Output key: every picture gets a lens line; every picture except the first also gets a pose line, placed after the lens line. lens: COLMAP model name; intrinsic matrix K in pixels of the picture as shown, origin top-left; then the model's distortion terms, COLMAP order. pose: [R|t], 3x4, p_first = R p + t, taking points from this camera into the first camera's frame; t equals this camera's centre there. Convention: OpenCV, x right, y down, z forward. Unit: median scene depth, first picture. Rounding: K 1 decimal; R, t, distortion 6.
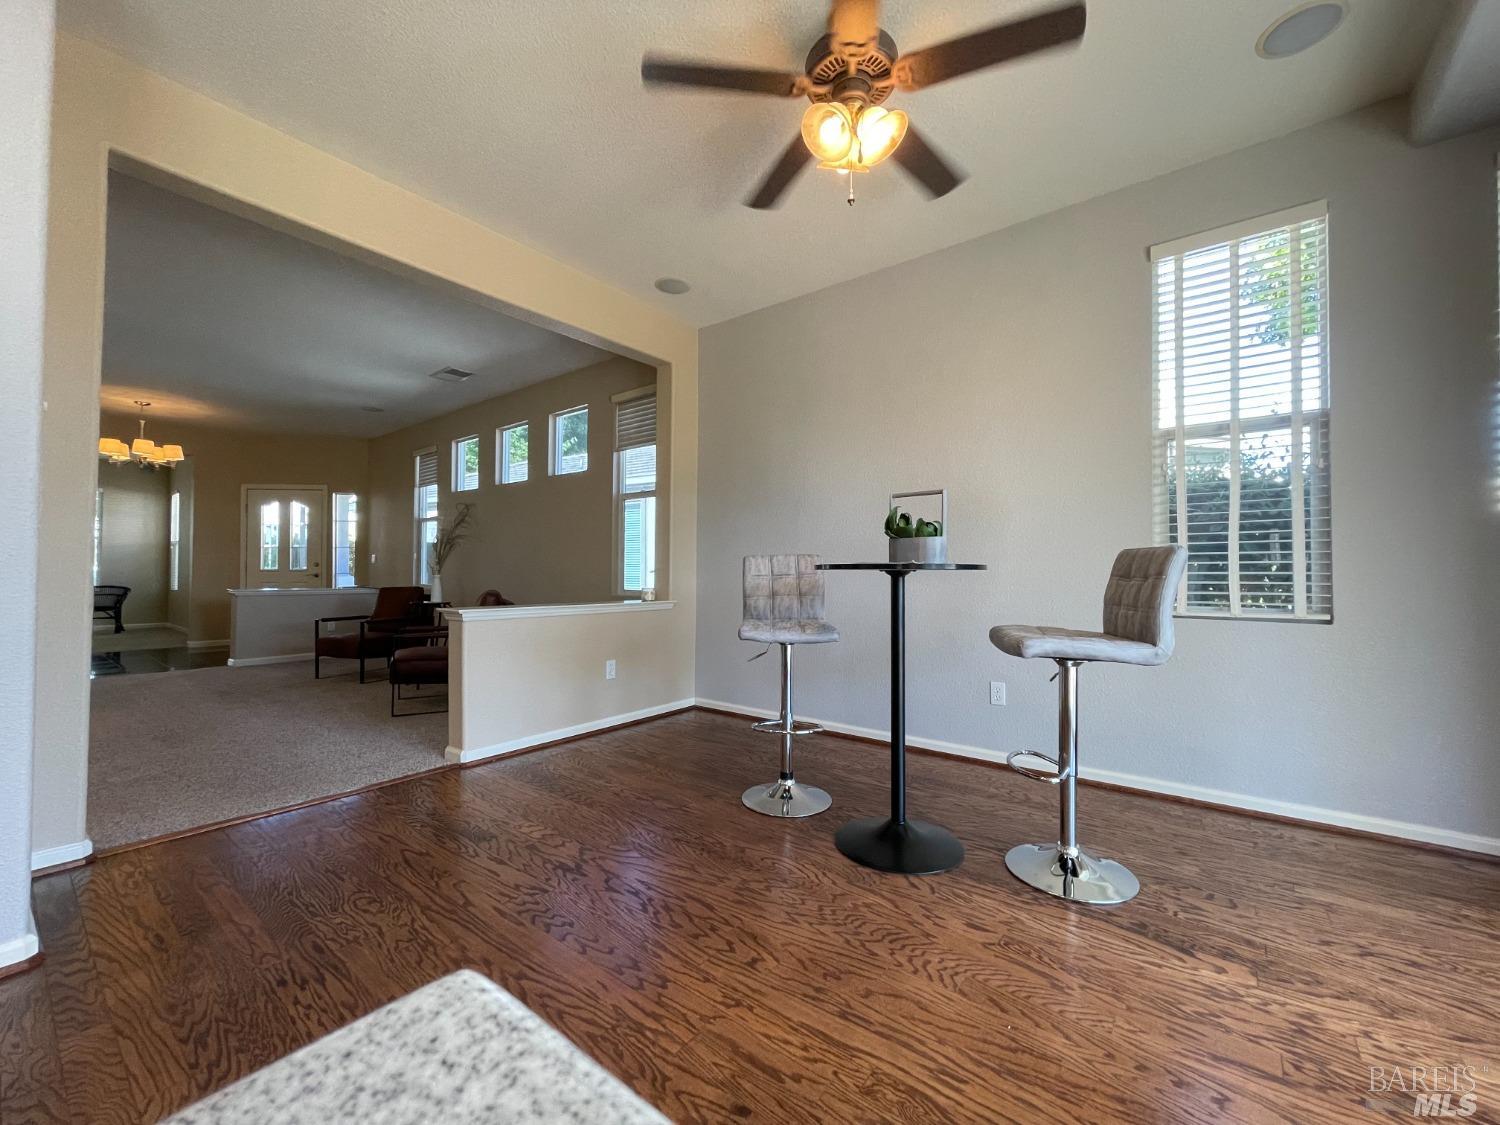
lens RADIAL K [[603.7, 0, 750.0], [0, 603.7, 562.5], [0, 0, 1]] dist [-0.000880, -0.000669]
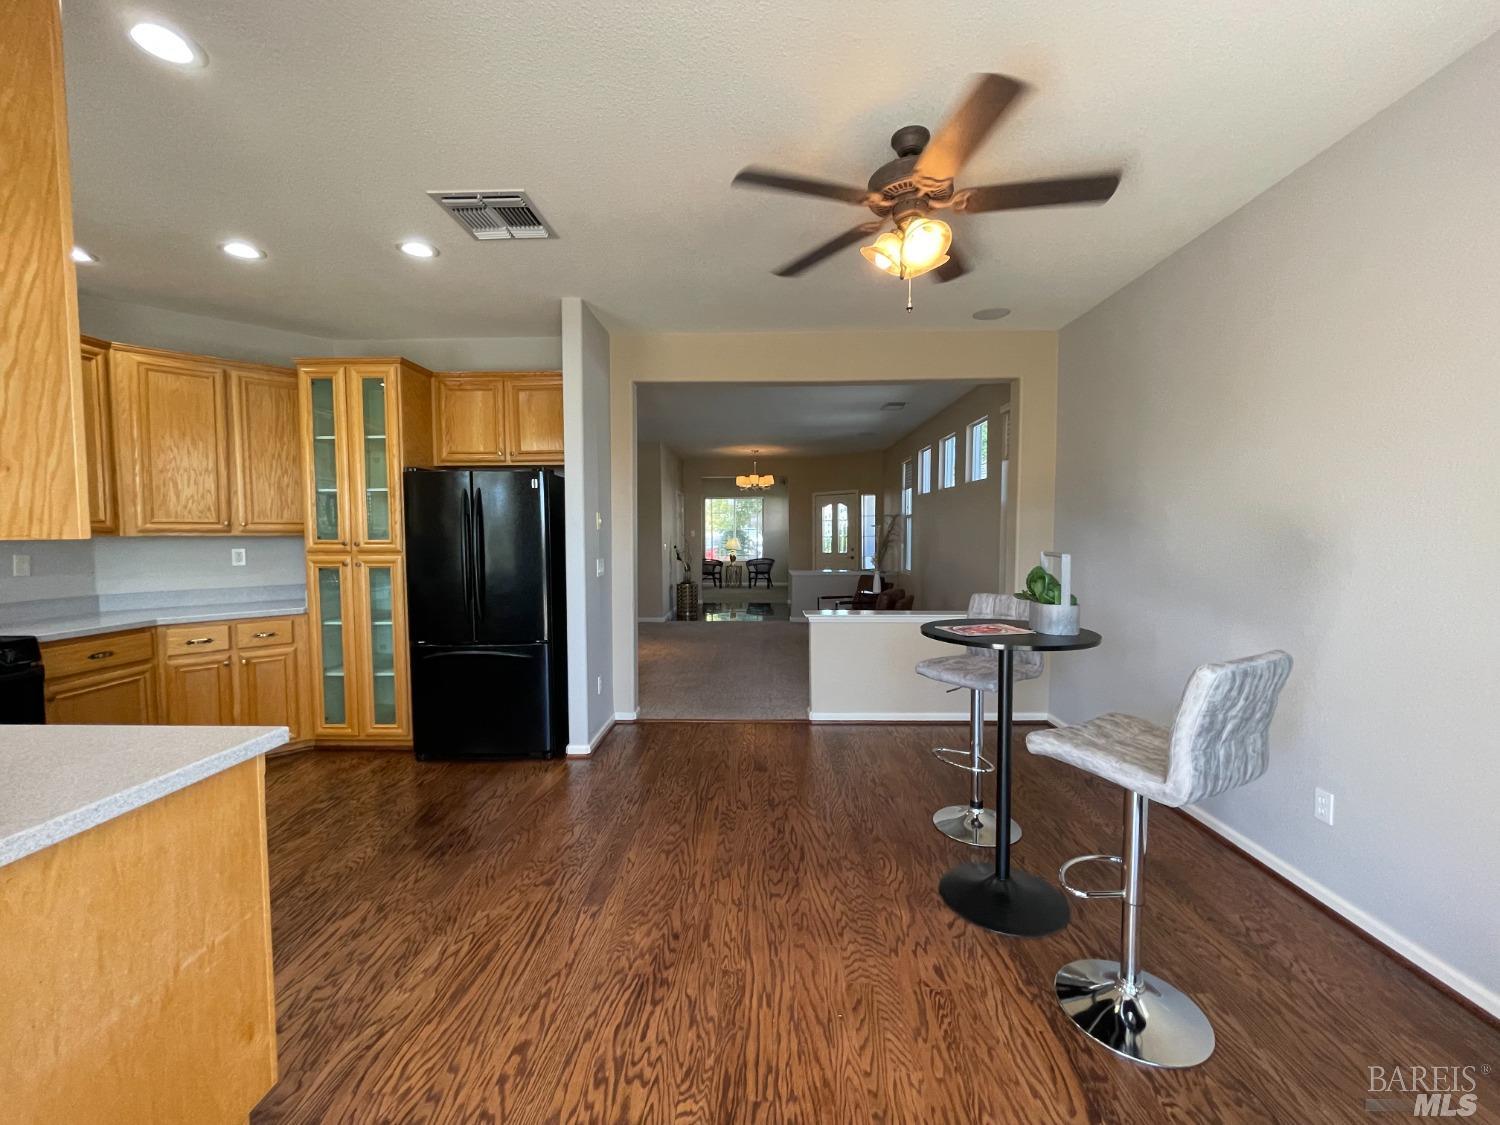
lens RADIAL K [[605.7, 0, 752.2], [0, 605.7, 563.9], [0, 0, 1]] dist [-0.001243, 0.000273]
pose [[0.597871, 0.035990, -0.800784, 0.587315], [0.020382, 0.997986, 0.060071, -0.130025], [0.801333, -0.052236, 0.595934, 0.048683]]
